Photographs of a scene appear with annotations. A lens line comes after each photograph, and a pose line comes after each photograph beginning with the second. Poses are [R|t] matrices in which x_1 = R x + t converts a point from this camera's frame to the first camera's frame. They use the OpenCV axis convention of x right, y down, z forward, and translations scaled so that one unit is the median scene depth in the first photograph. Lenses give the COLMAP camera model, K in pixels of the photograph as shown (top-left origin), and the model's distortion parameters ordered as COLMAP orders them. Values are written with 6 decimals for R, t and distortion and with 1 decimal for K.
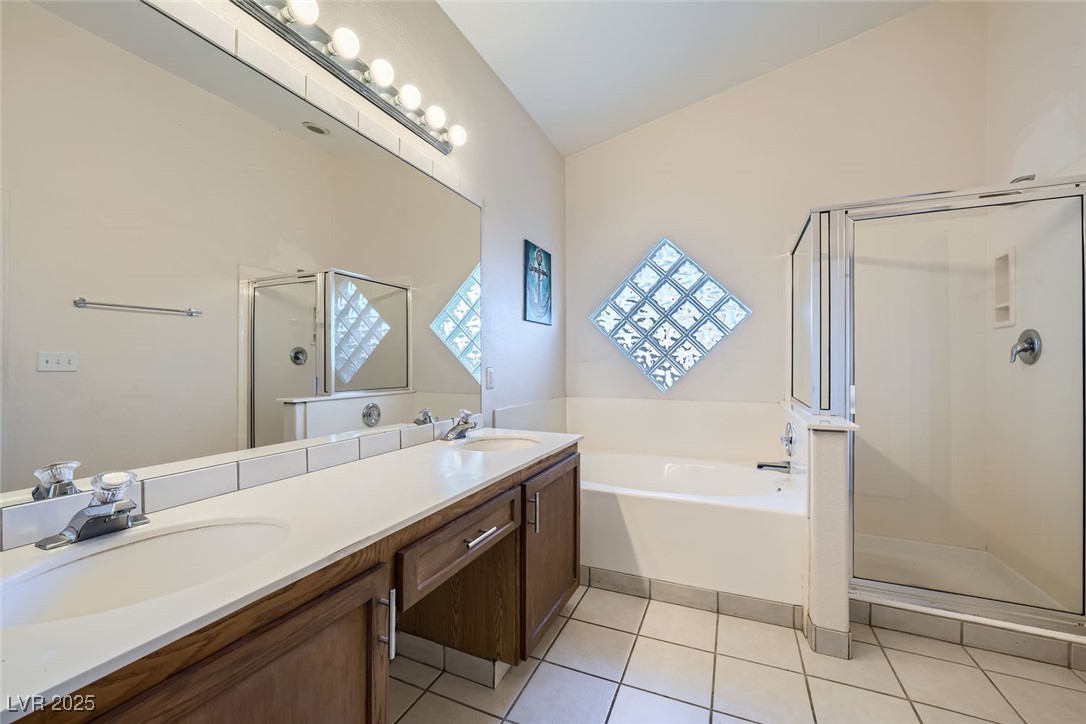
lens RADIAL K [[433.6, 0, 541.4], [0, 433.6, 362.7], [0, 0, 1]] dist [-0.002094, 0.000732]
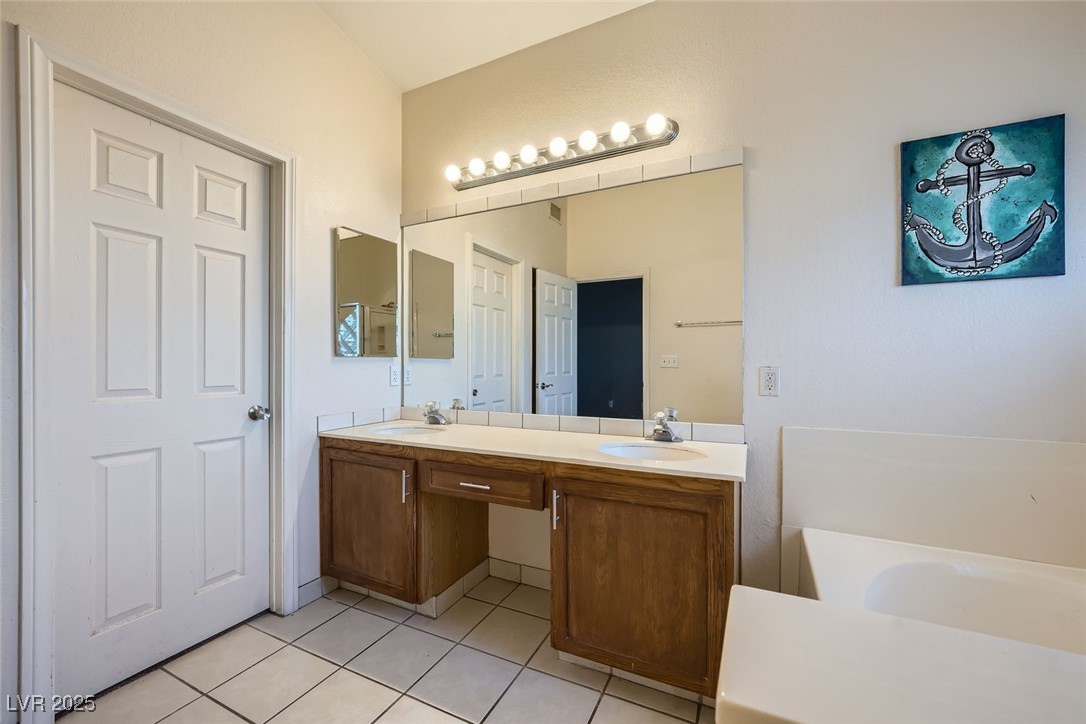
lens RADIAL K [[433.6, 0, 541.4], [0, 433.6, 362.7], [0, 0, 1]] dist [-0.002094, 0.000732]
pose [[-0.030958, -0.002589, -0.999517, 0.537813], [0.006666, 0.999974, -0.002797, 0.002287], [0.999498, -0.006750, -0.030940, 0.535173]]
